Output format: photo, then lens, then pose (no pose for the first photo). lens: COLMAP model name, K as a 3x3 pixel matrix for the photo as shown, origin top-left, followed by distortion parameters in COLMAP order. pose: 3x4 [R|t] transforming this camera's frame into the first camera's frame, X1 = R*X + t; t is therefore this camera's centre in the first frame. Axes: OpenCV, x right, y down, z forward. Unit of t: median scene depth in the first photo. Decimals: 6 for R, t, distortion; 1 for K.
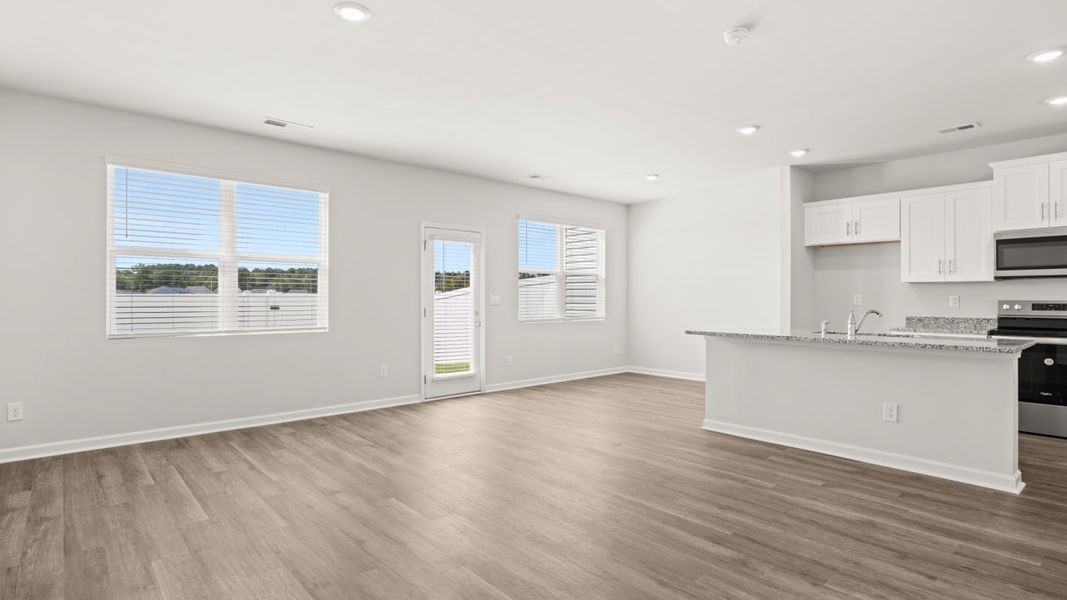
lens RADIAL K [[529.7, 0, 532.3], [0, 529.7, 295.7], [0, 0, 1]] dist [-0.005554, 0.002344]
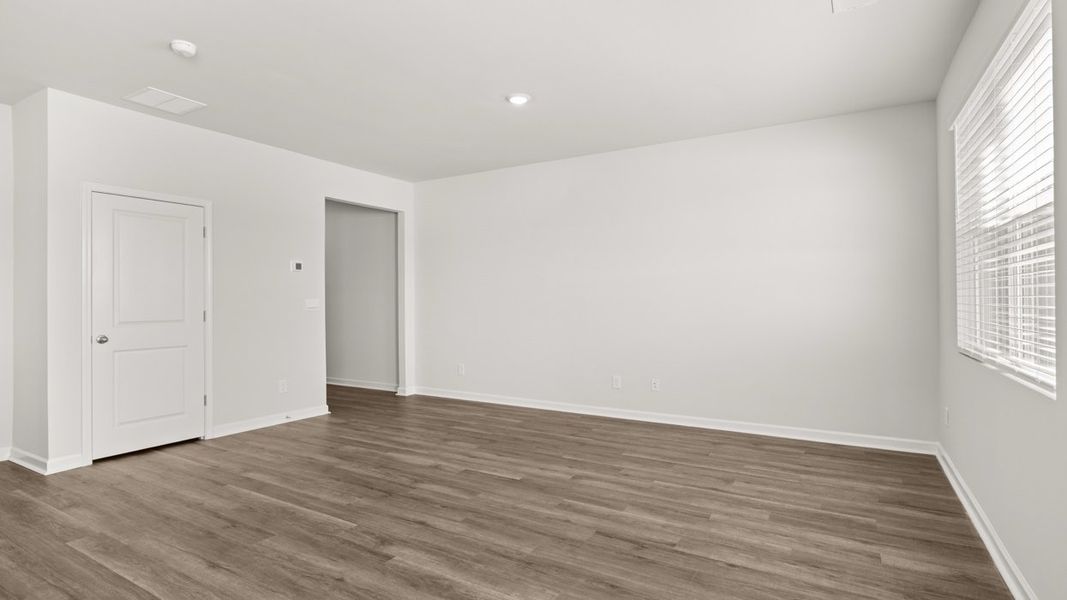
lens RADIAL K [[529.7, 0, 532.8], [0, 529.7, 297.4], [0, 0, 1]] dist [-0.005554, 0.002344]
pose [[-0.956830, 0.002360, -0.290640, 0.017277], [0.005832, 0.999922, -0.011081, 0.005516], [0.290591, -0.012297, -0.956768, 1.145286]]
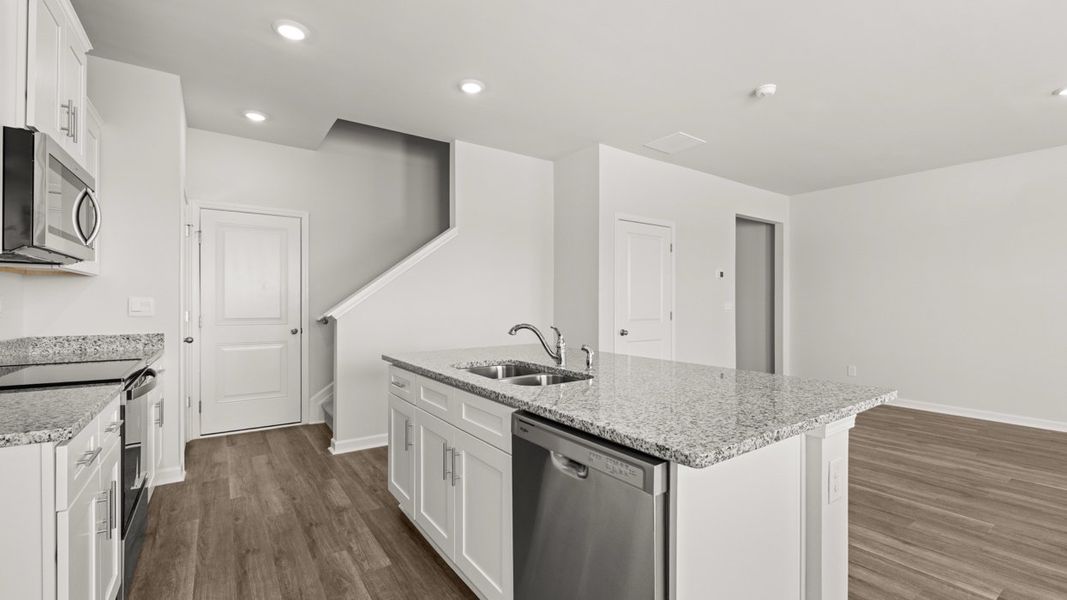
lens RADIAL K [[449.8, 0, 531.8], [0, 449.8, 306.5], [0, 0, 1]] dist [0.000669, -0.001412]
pose [[-0.992216, -0.006650, 0.124355, 0.416876], [-0.006282, 0.999975, 0.003350, 0.003631], [-0.124374, 0.002543, -0.992232, 1.104628]]
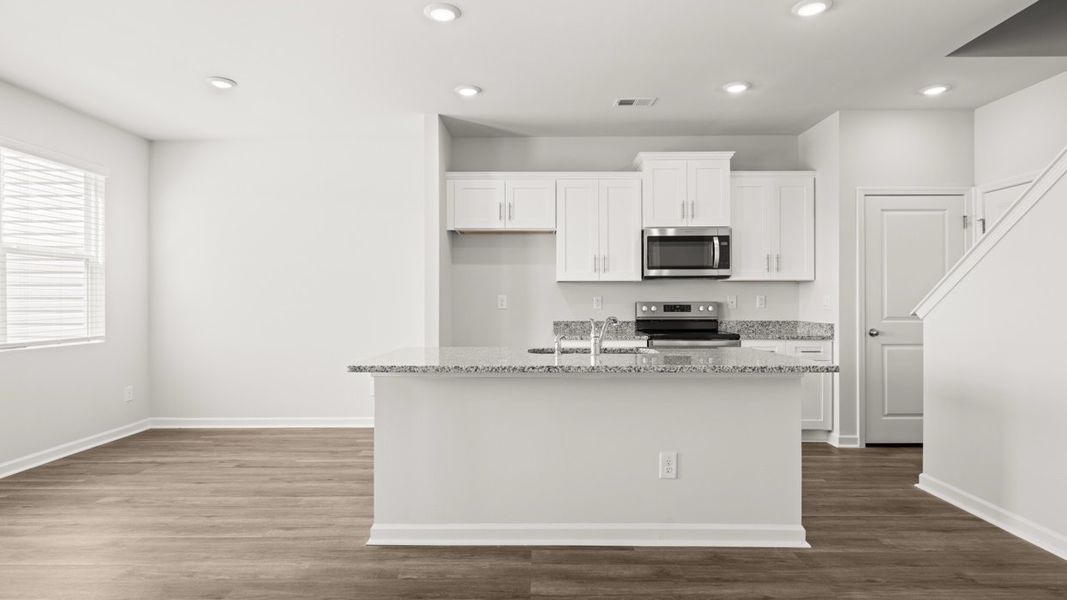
lens RADIAL K [[570.0, 0, 529.8], [0, 570.0, 299.2], [0, 0, 1]] dist [-0.002367, -0.000706]
pose [[0.678171, -0.002137, 0.734901, 0.006704], [0.000219, 0.999996, 0.002707, 0.001352], [-0.734904, -0.001675, 0.678169, 0.408961]]
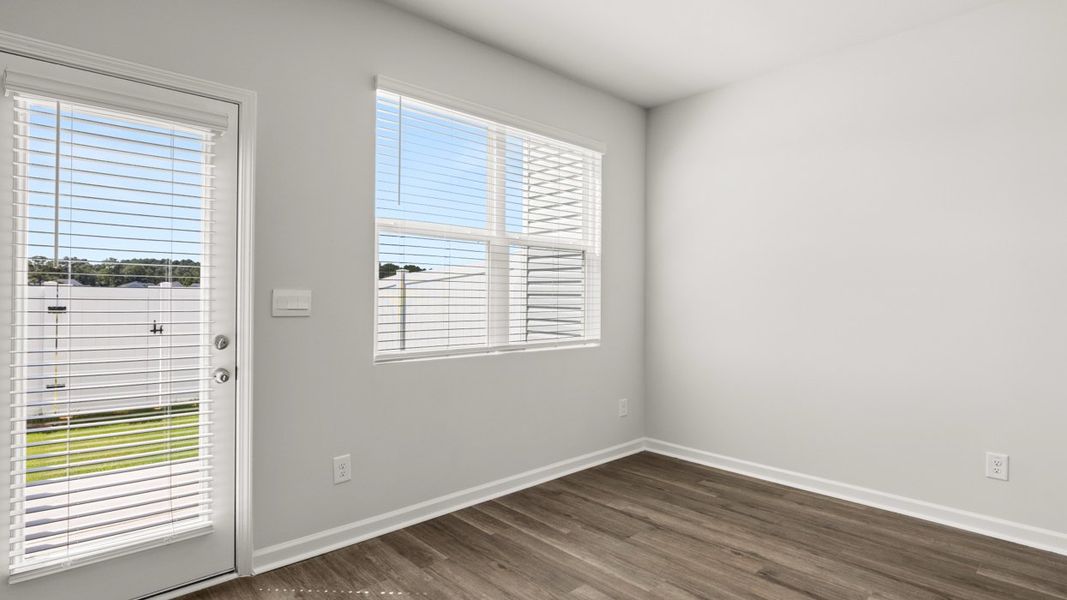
lens RADIAL K [[529.7, 0, 532.8], [0, 529.7, 296.8], [0, 0, 1]] dist [-0.005554, 0.002344]
pose [[0.999760, 0.007008, 0.020756, 0.097645], [-0.007111, 0.999963, 0.004904, 0.001525], [-0.020721, -0.005051, 0.999773, 0.765744]]
